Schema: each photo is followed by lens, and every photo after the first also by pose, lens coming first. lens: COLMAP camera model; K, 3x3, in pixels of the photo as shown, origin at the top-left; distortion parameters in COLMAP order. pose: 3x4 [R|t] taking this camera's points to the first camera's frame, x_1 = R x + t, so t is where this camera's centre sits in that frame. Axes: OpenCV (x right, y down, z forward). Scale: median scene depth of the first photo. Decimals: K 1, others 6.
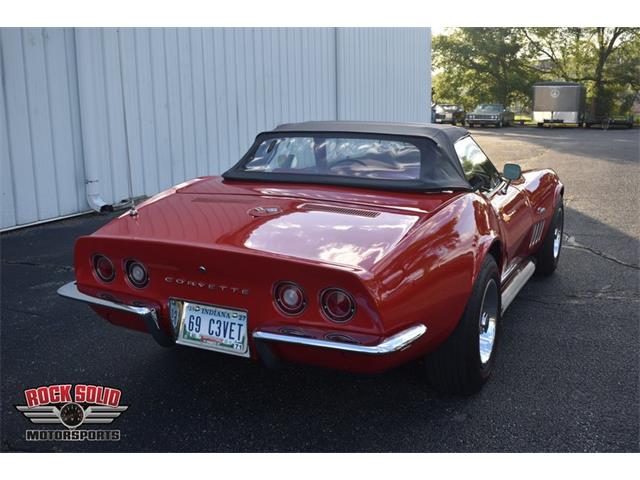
lens RADIAL K [[669.2, 0, 320.0], [0, 669.2, 240.0], [0, 0, 1]] dist [-0.078637, 0.012332]
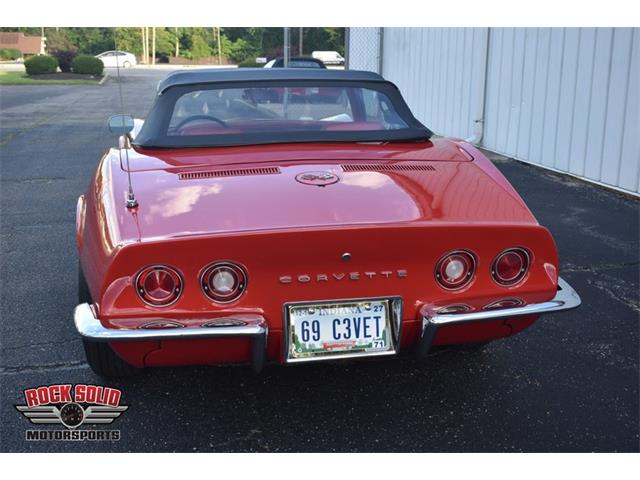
lens RADIAL K [[809.5, 0, 320.0], [0, 809.5, 240.0], [0, 0, 1]] dist [-0.068770, 0.005403]
pose [[0.806394, -0.152483, 0.571382, -0.361494], [0.130989, 0.988242, 0.078864, -0.026101], [-0.576689, 0.011249, 0.816886, 0.119270]]
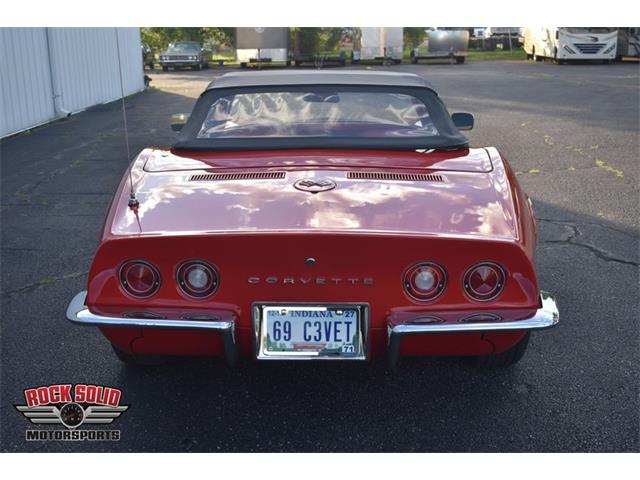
lens RADIAL K [[809.5, 0, 320.0], [0, 809.5, 240.0], [0, 0, 1]] dist [-0.068770, 0.005403]
pose [[0.910618, -0.108638, 0.398713, -0.271287], [0.092881, 0.993946, 0.058693, -0.018794], [-0.402676, -0.016415, 0.915195, 0.047728]]
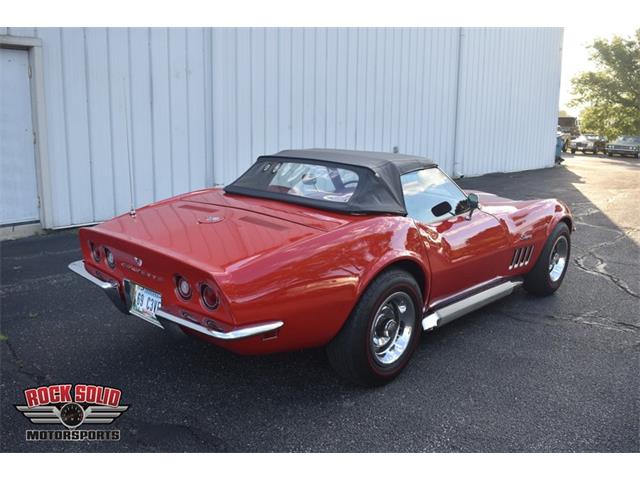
lens RADIAL K [[558.5, 0, 332.1], [0, 558.5, 240.3], [0, 0, 1]] dist [-0.047793, -0.002606]
pose [[0.966004, 0.089248, -0.242635, 0.228214], [-0.088640, 0.995973, 0.013442, -0.021169], [0.242858, 0.008522, 0.970024, 0.009353]]
